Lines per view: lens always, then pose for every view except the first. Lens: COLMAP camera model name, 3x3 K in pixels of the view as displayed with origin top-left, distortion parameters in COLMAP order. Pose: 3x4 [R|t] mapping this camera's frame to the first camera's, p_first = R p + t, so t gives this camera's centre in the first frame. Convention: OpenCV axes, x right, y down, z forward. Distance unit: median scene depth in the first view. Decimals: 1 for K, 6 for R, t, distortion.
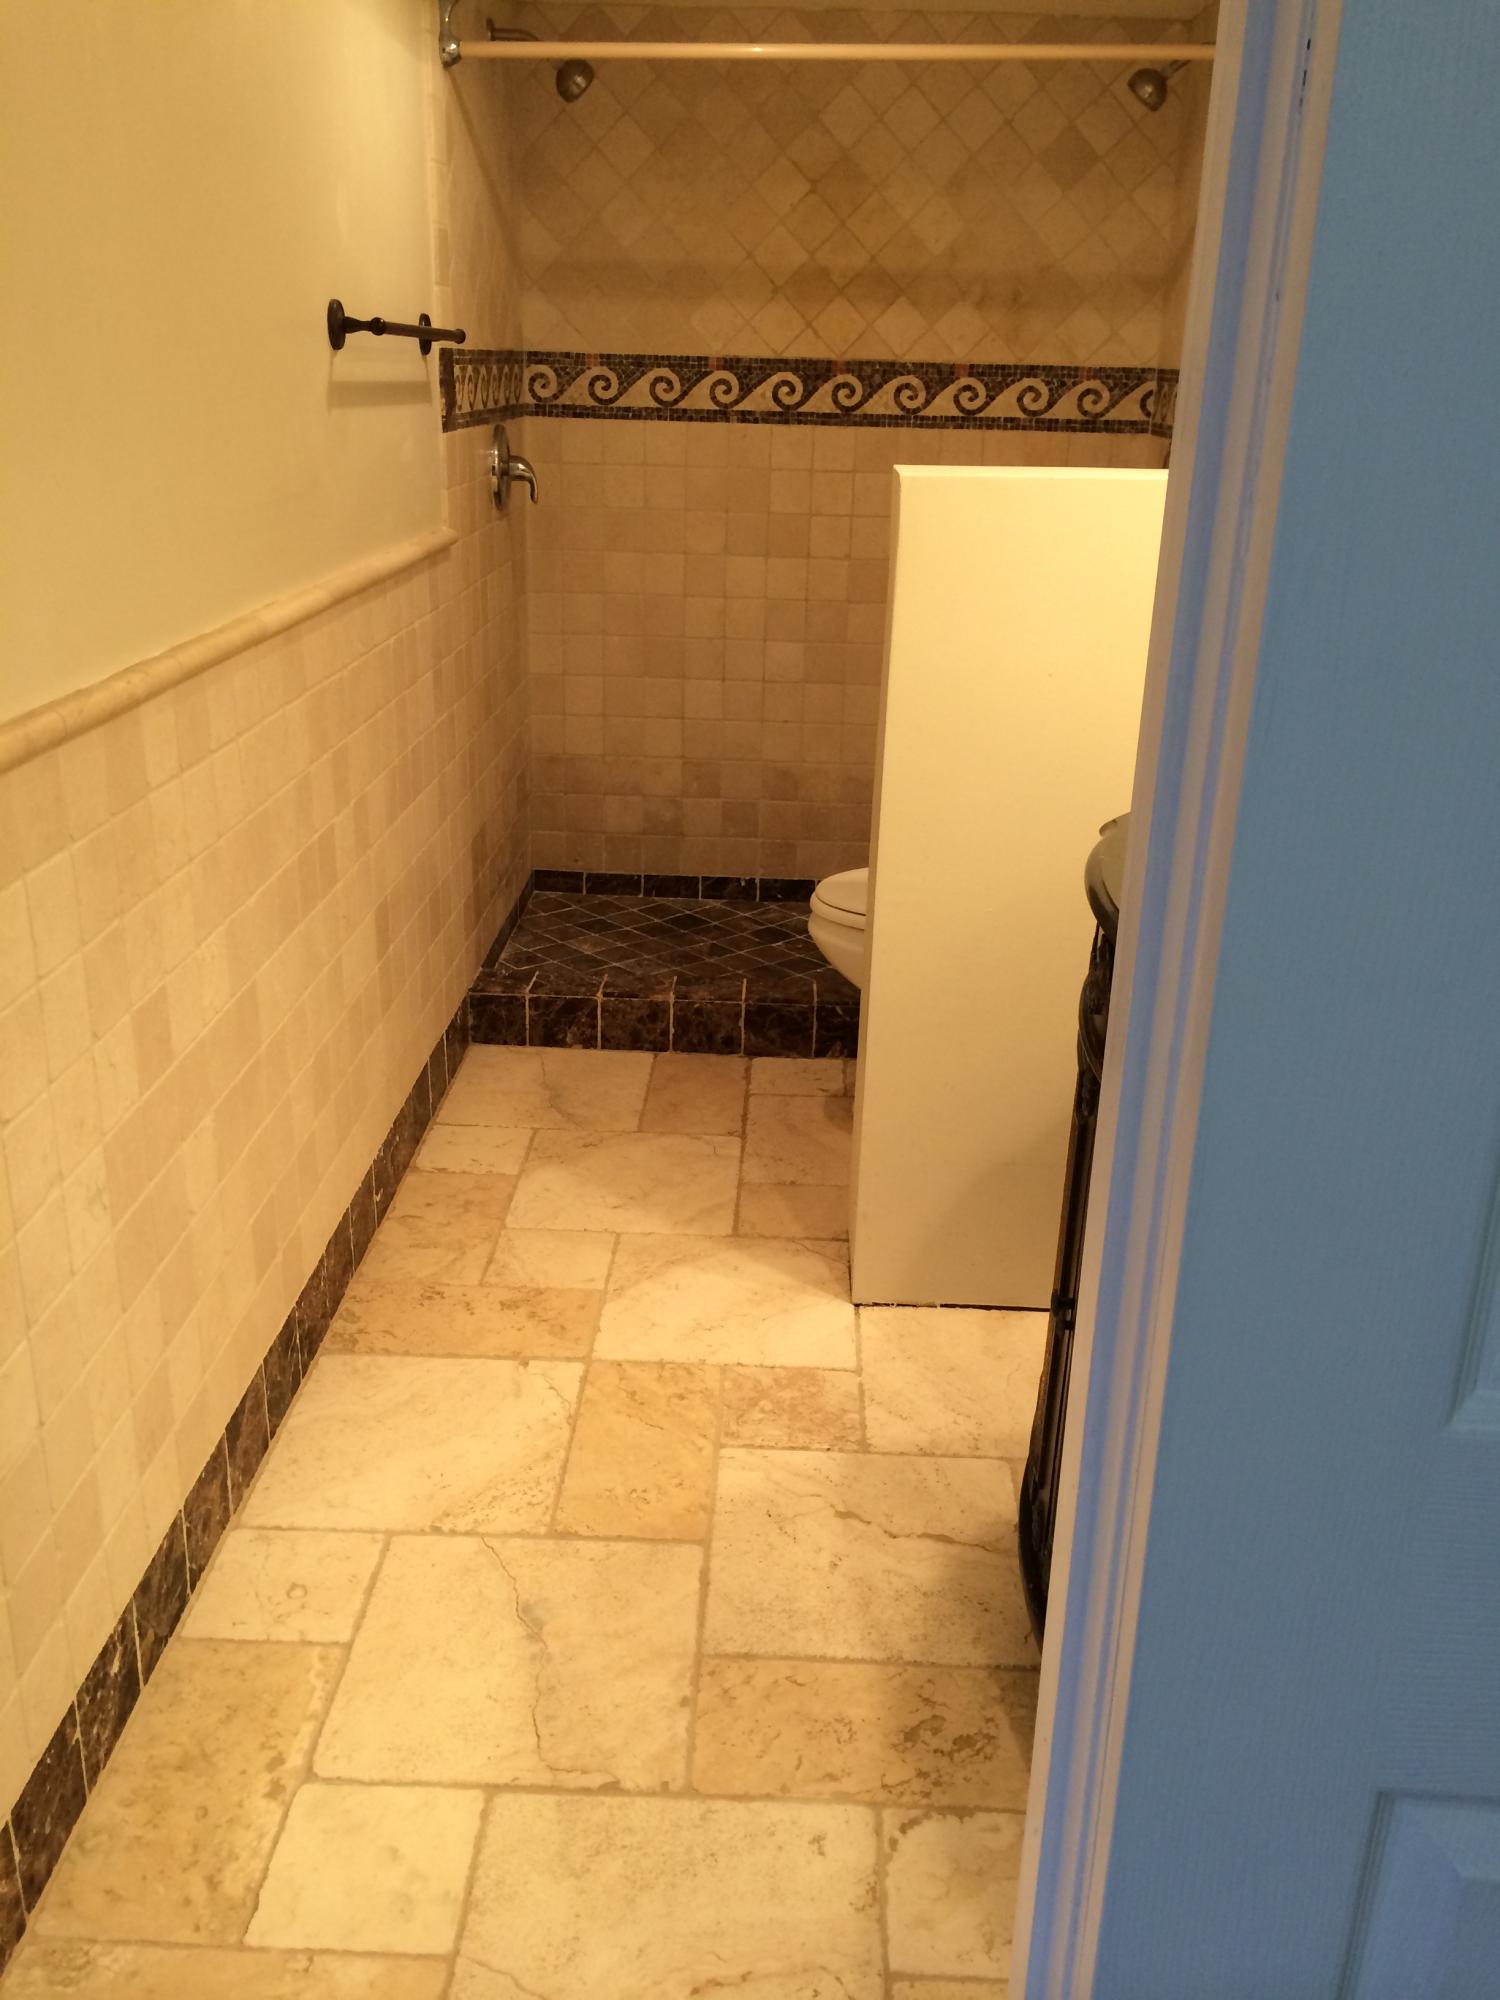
lens RADIAL K [[1705.1, 0, 750.0], [0, 1705.1, 1000.0], [0, 0, 1]] dist [0.067124, -0.067532]
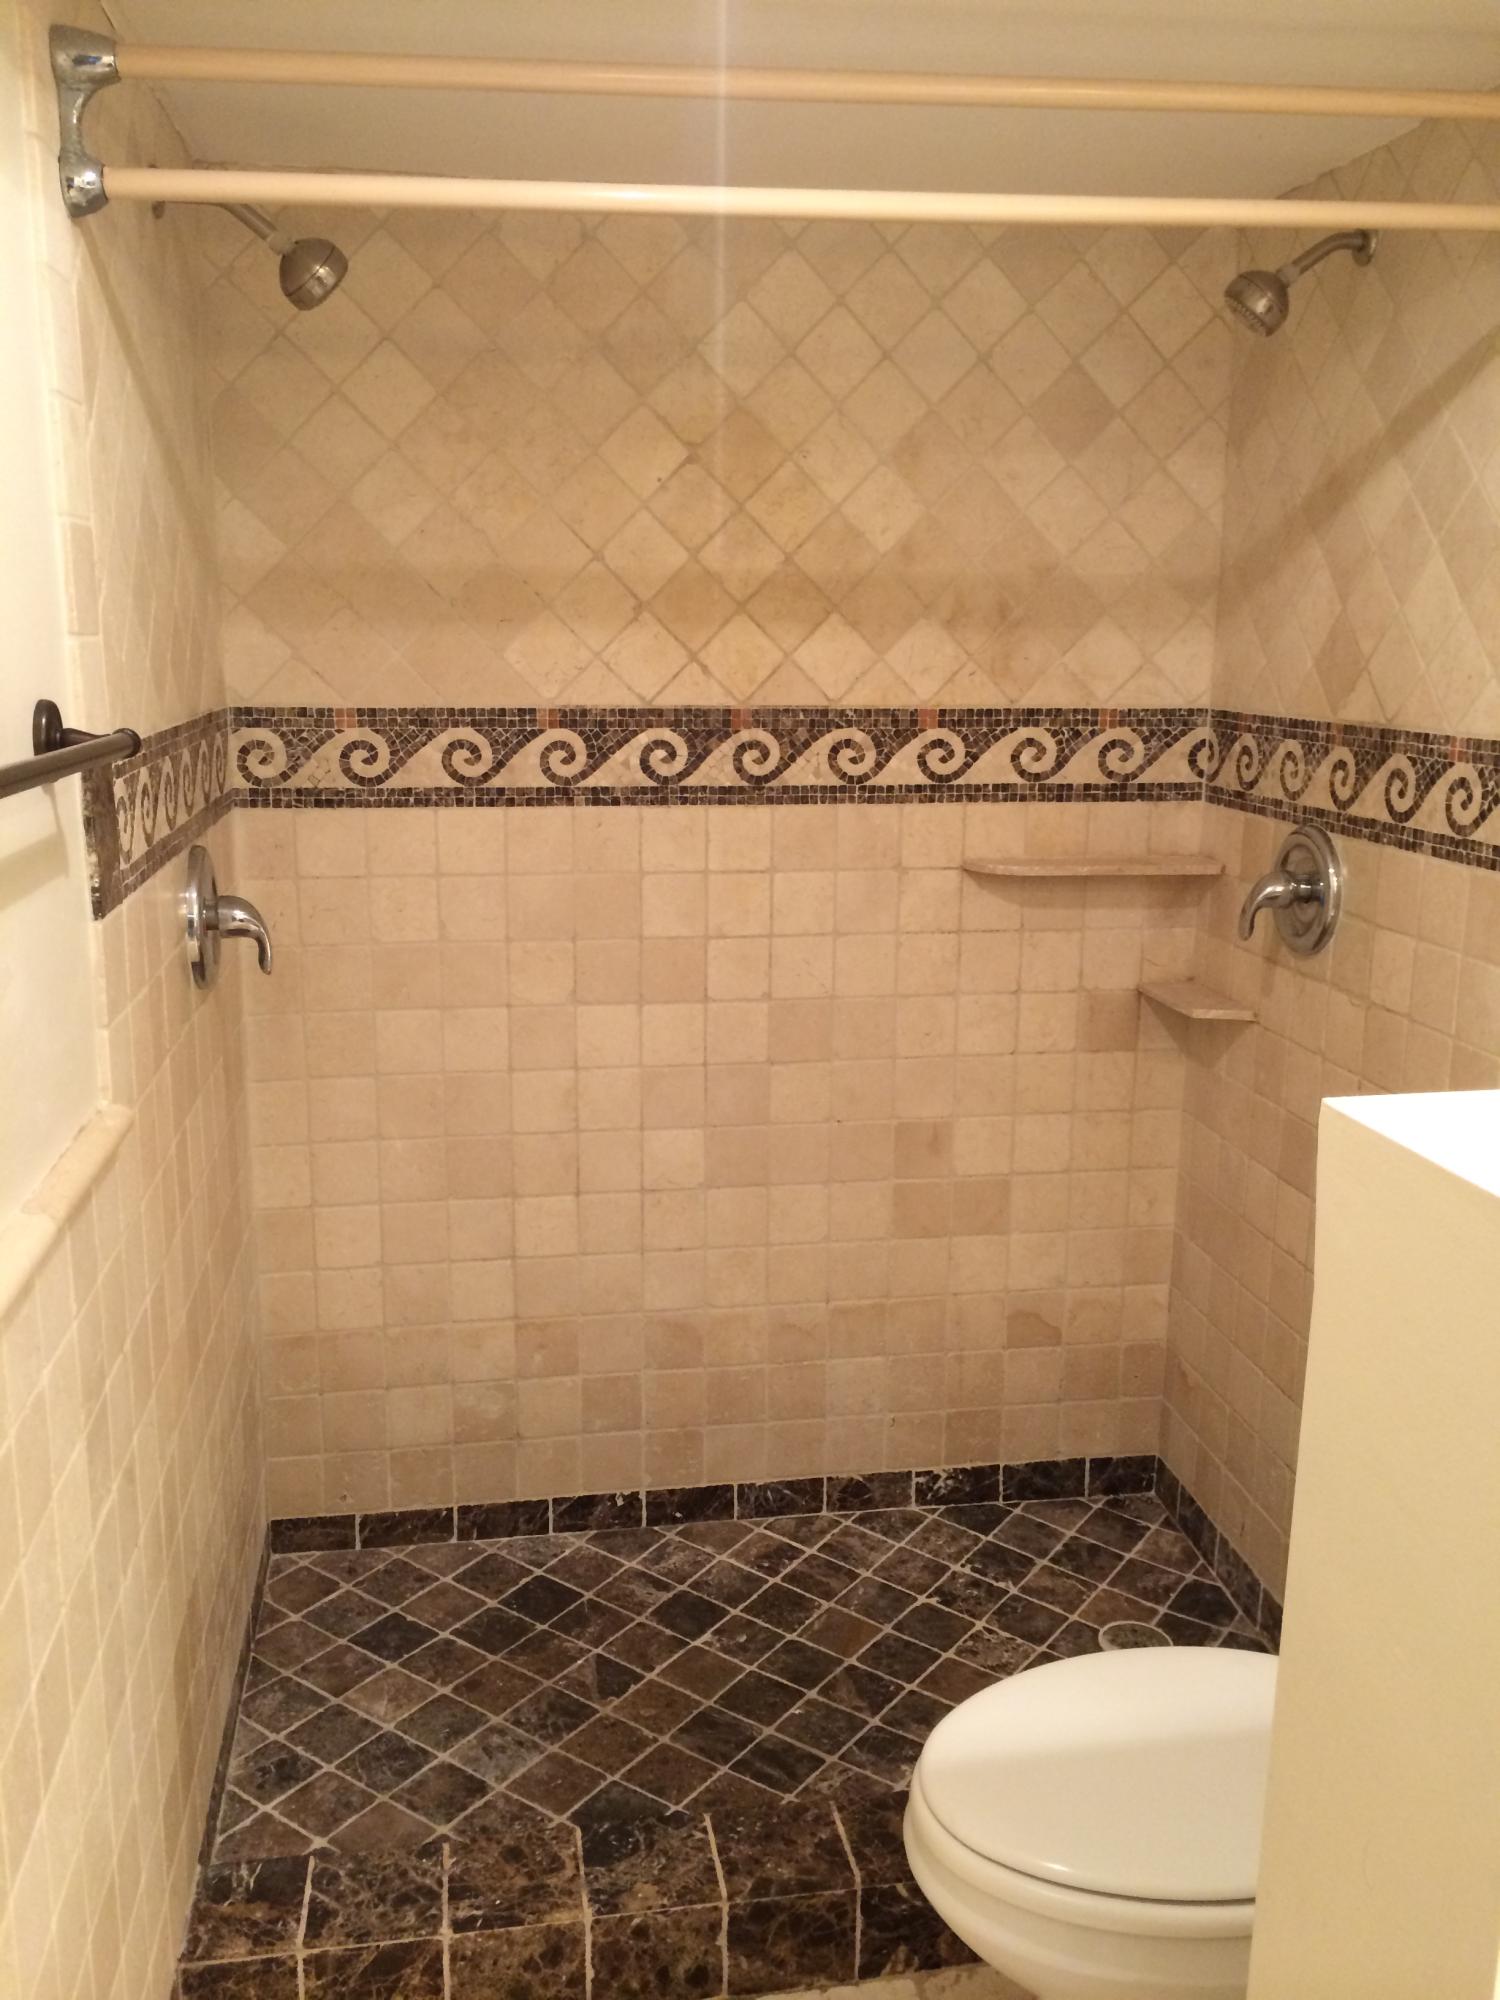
lens RADIAL K [[1705.1, 0, 750.0], [0, 1705.1, 1000.0], [0, 0, 1]] dist [0.067124, -0.067532]
pose [[0.980080, -0.059964, 0.189335, -0.071992], [0.085227, 0.988075, -0.128237, -0.182804], [-0.179387, 0.141819, 0.973503, 0.395194]]
